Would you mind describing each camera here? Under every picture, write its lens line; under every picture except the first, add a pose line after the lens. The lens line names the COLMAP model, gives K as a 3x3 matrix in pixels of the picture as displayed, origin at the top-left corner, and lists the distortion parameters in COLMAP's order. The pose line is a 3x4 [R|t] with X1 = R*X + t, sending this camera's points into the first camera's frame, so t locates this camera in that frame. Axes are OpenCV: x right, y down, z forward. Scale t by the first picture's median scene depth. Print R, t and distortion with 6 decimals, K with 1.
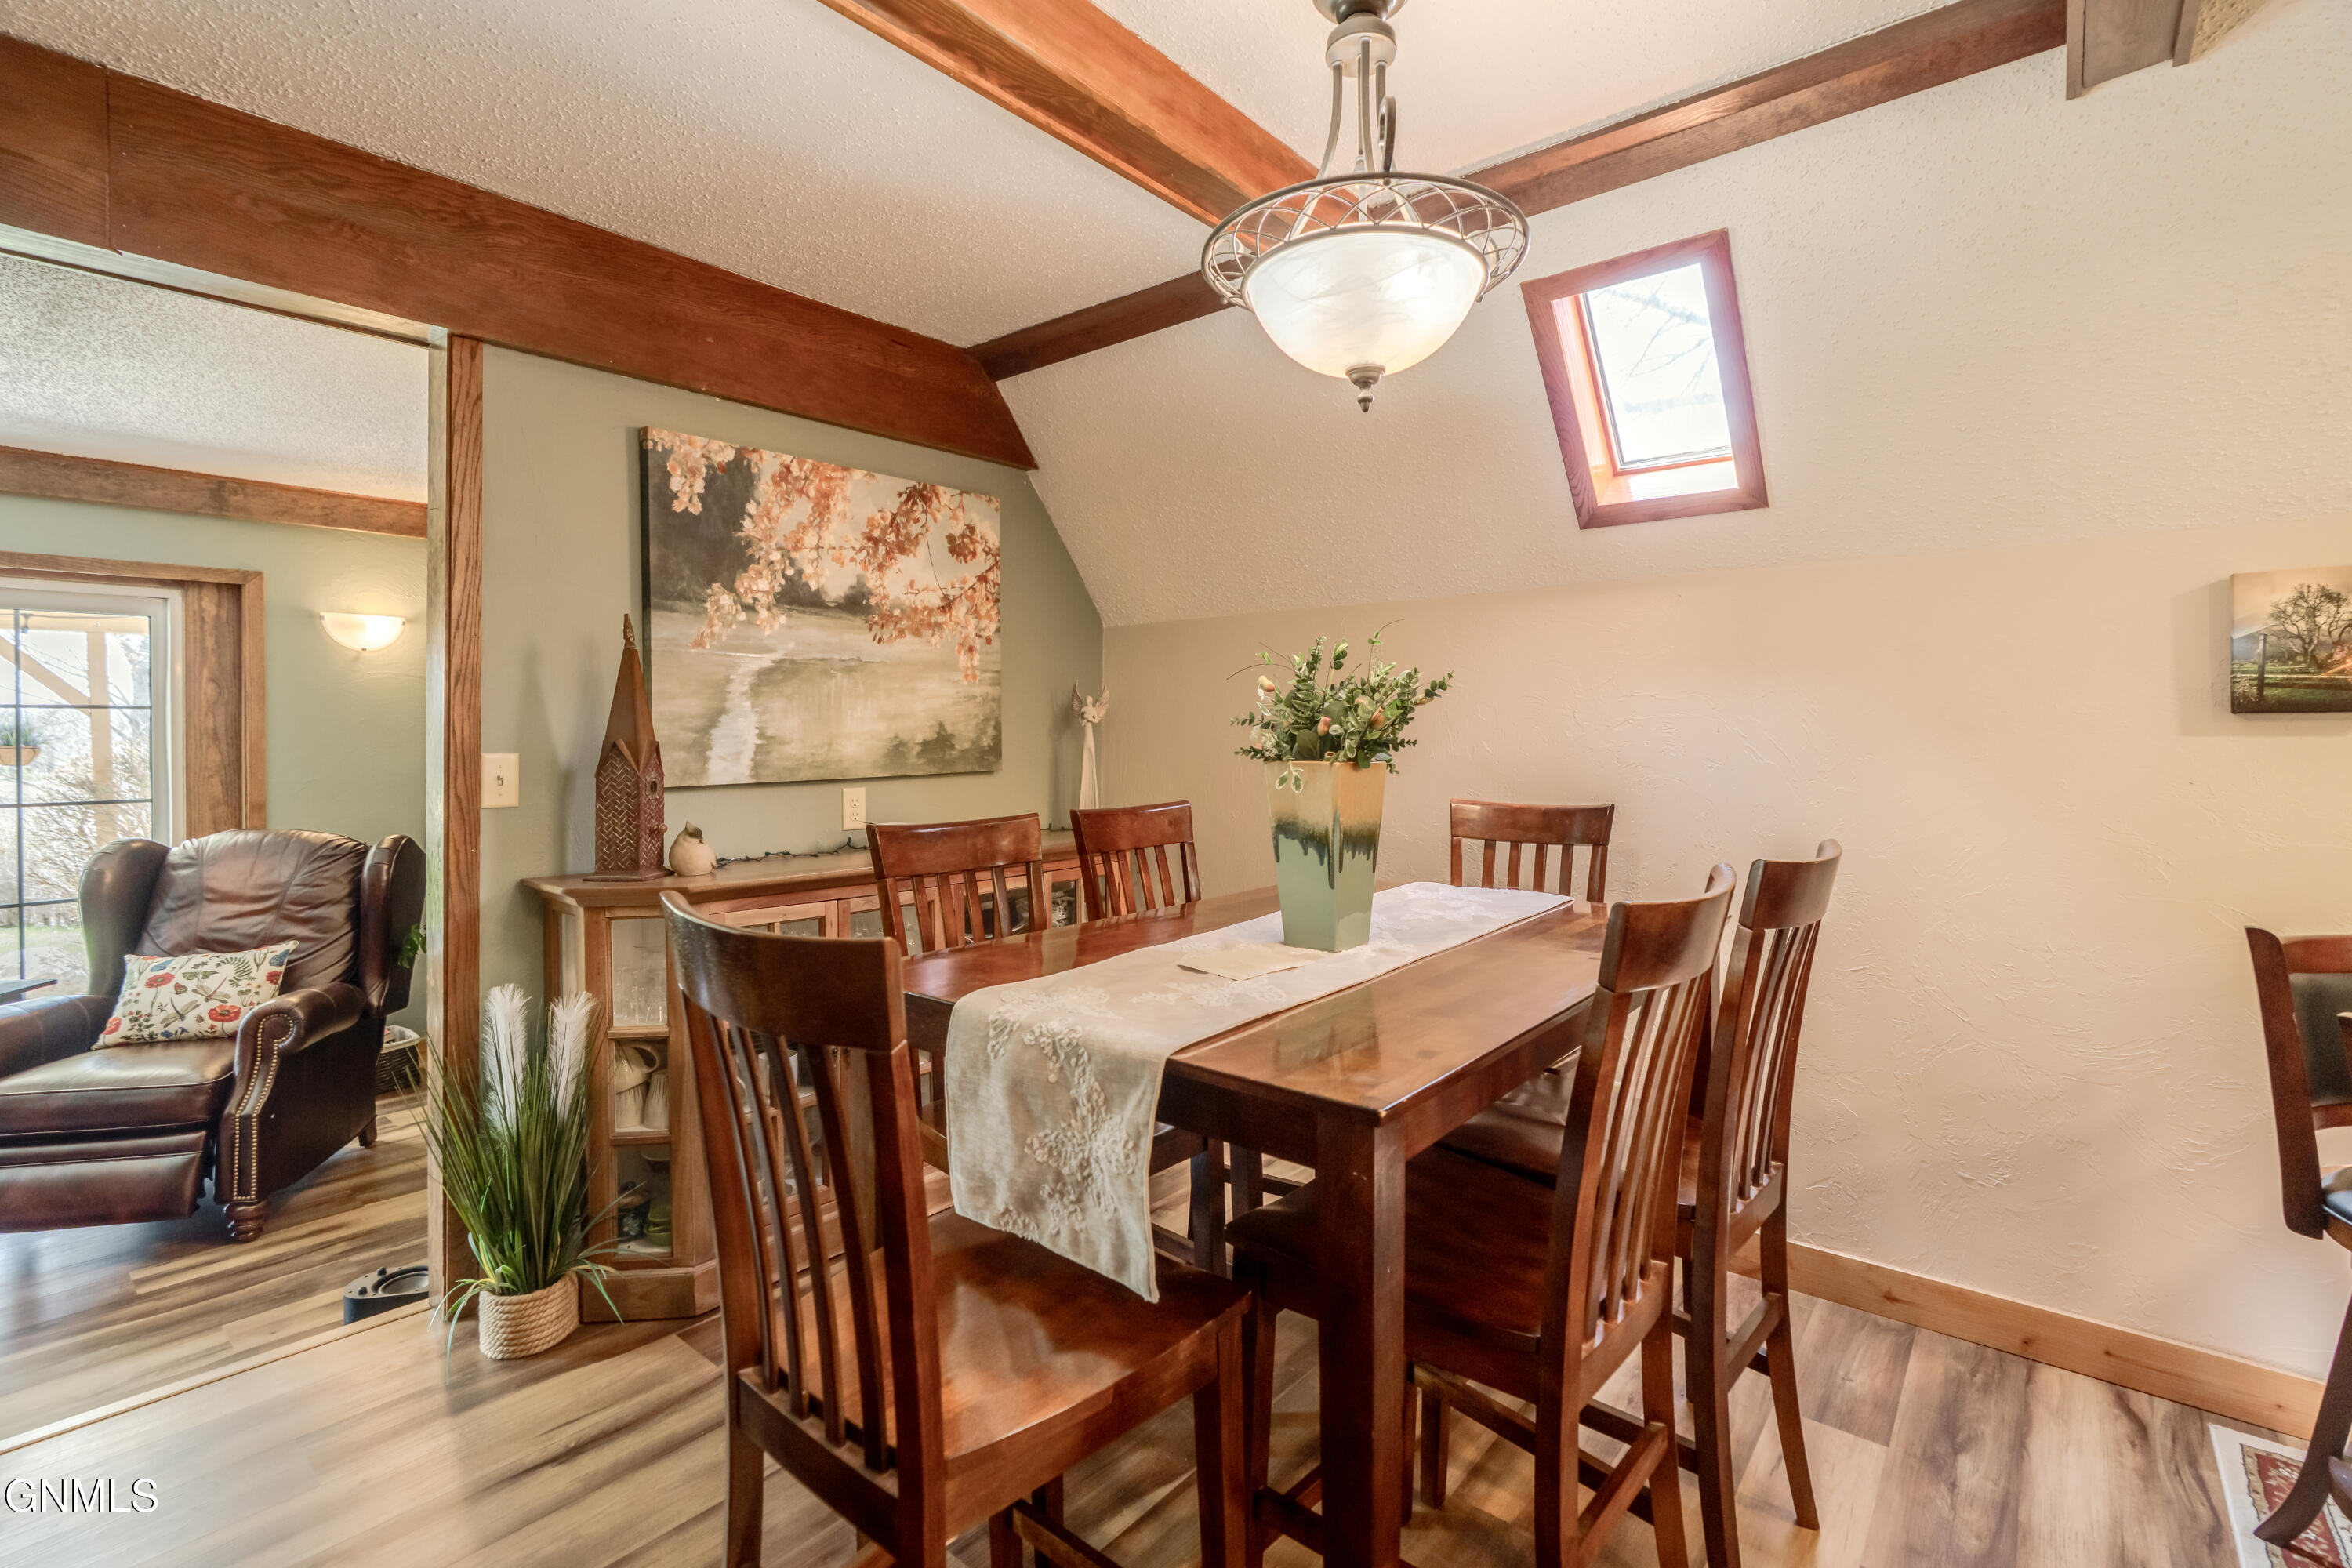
lens RADIAL K [[1095.7, 0, 1156.0], [0, 1095.7, 719.7], [0, 0, 1]] dist [-0.002271, 0.001833]
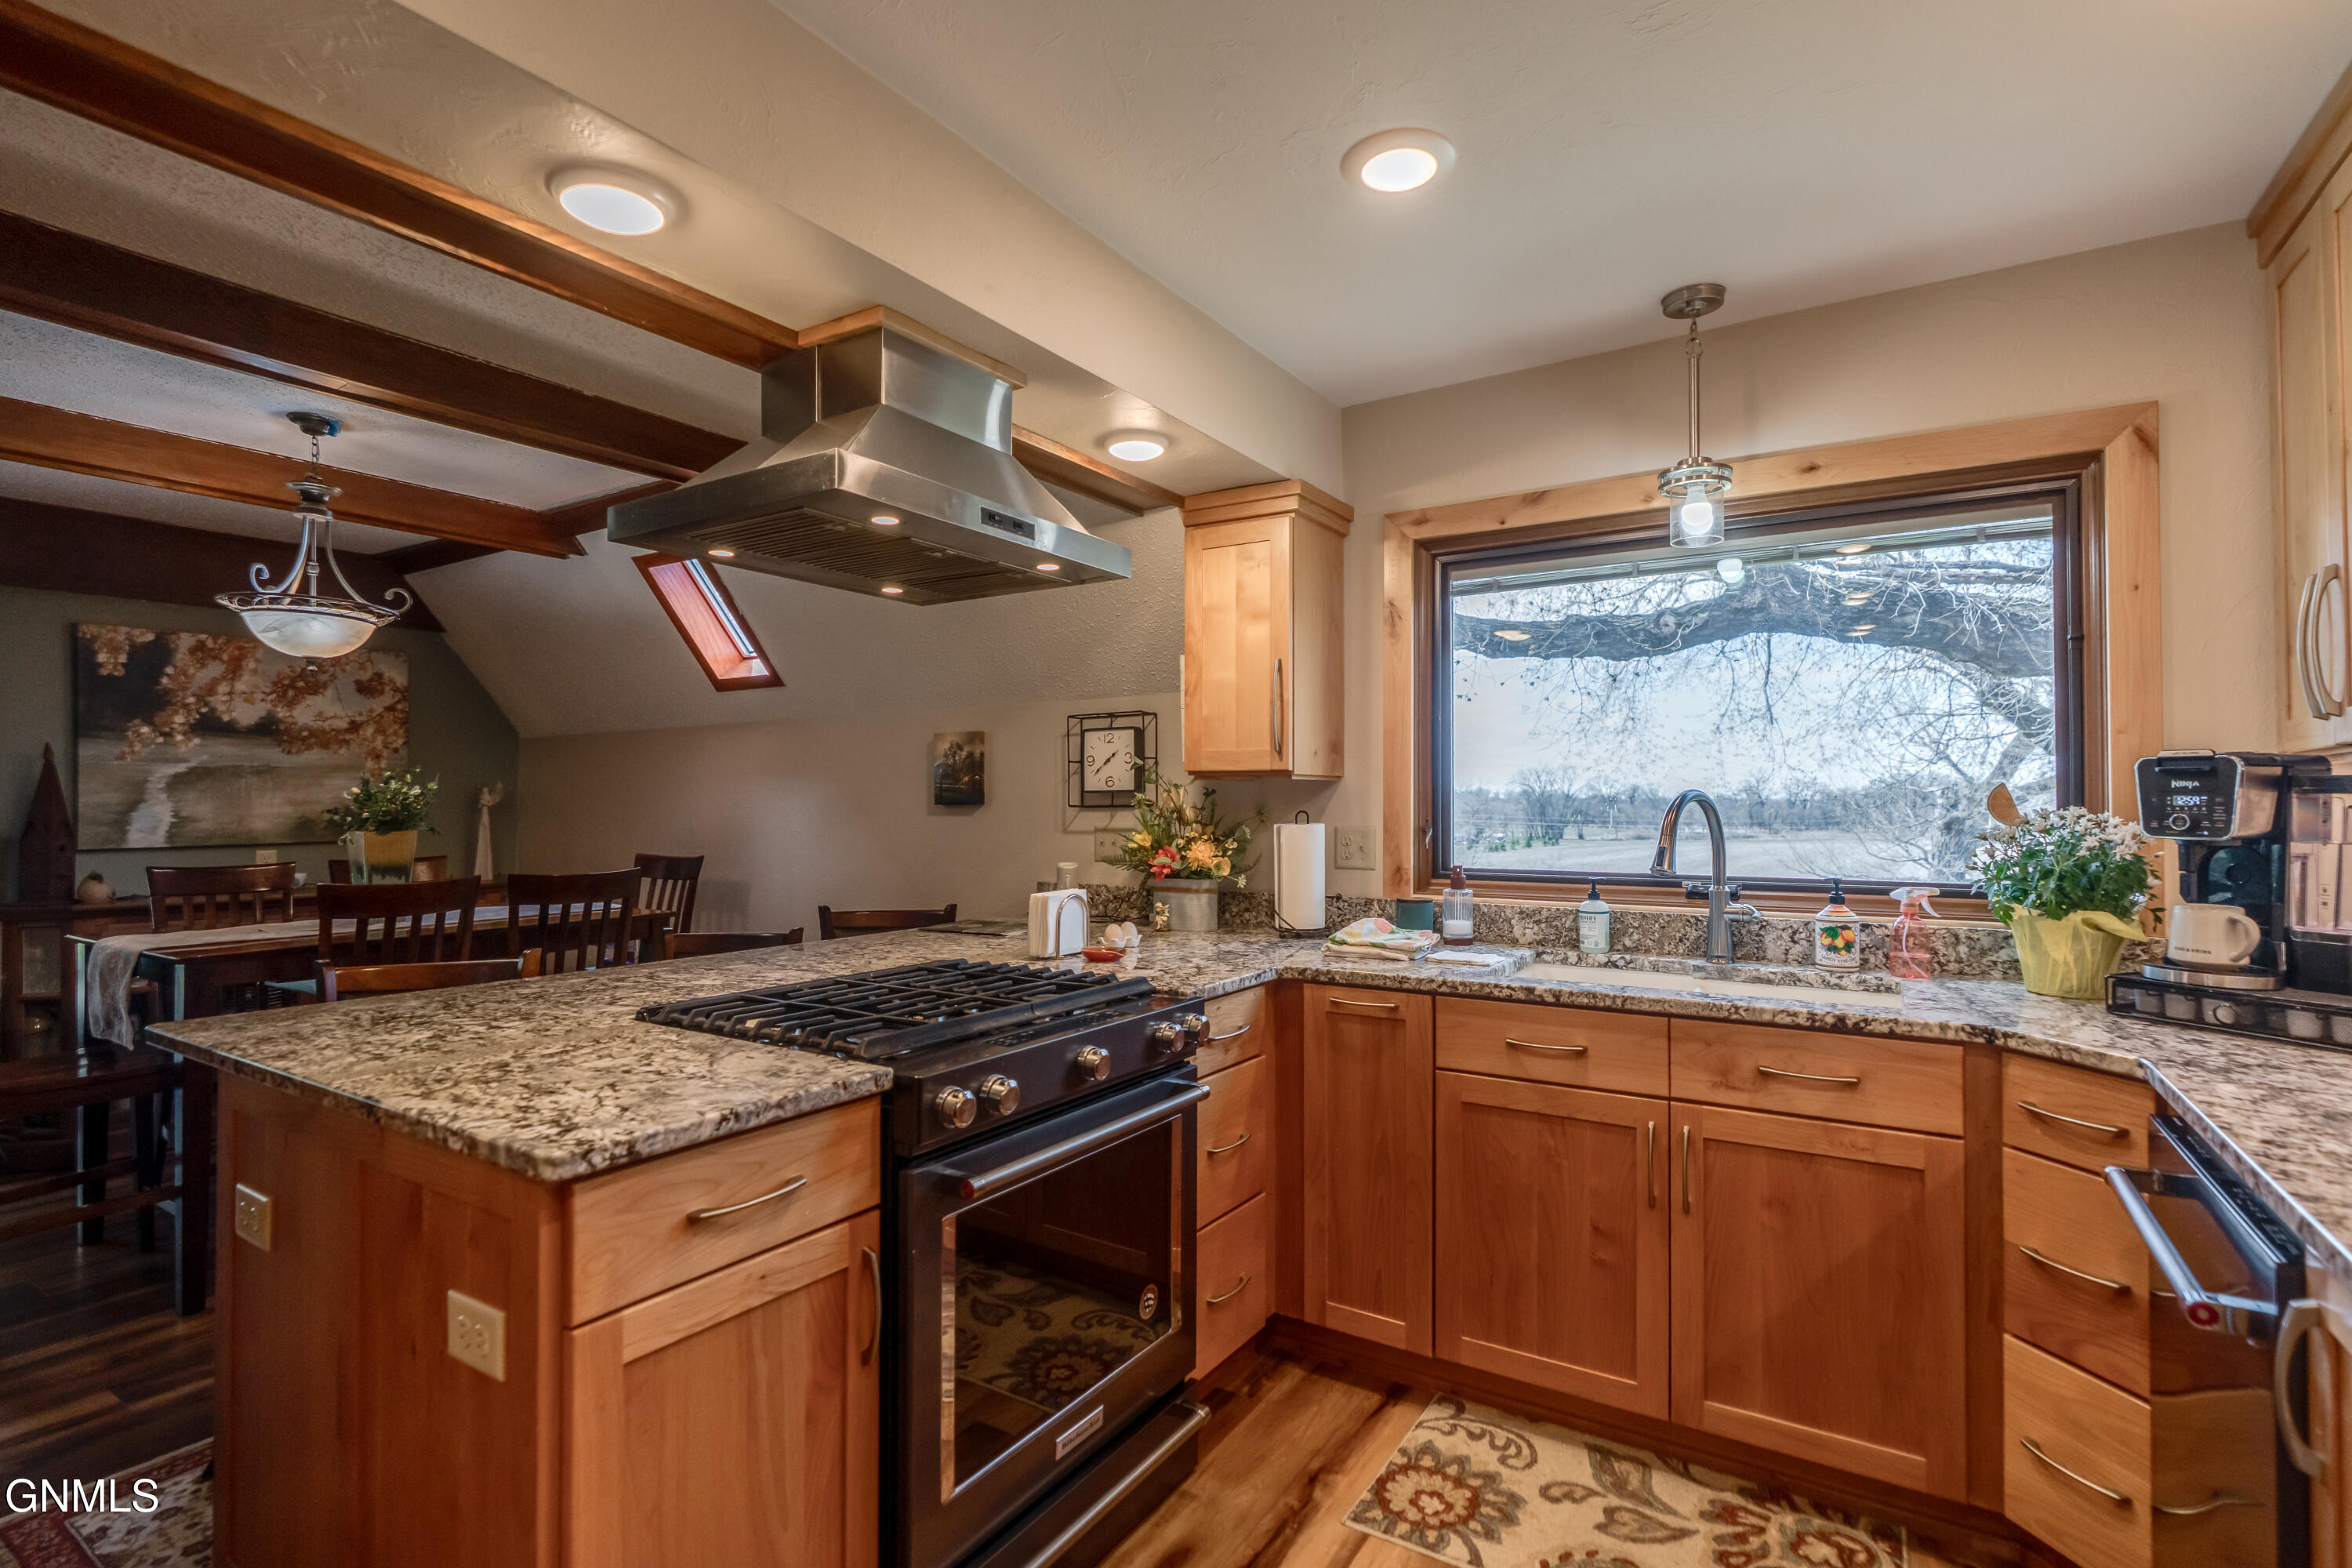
lens RADIAL K [[1095.7, 0, 1168.6], [0, 1095.7, 767.4], [0, 0, 1]] dist [-0.002271, 0.001833]
pose [[0.991284, 0.003591, 0.131693, 0.814631], [-0.000768, 0.999769, -0.021476, -0.022230], [-0.131740, 0.021188, 0.991058, -0.709733]]
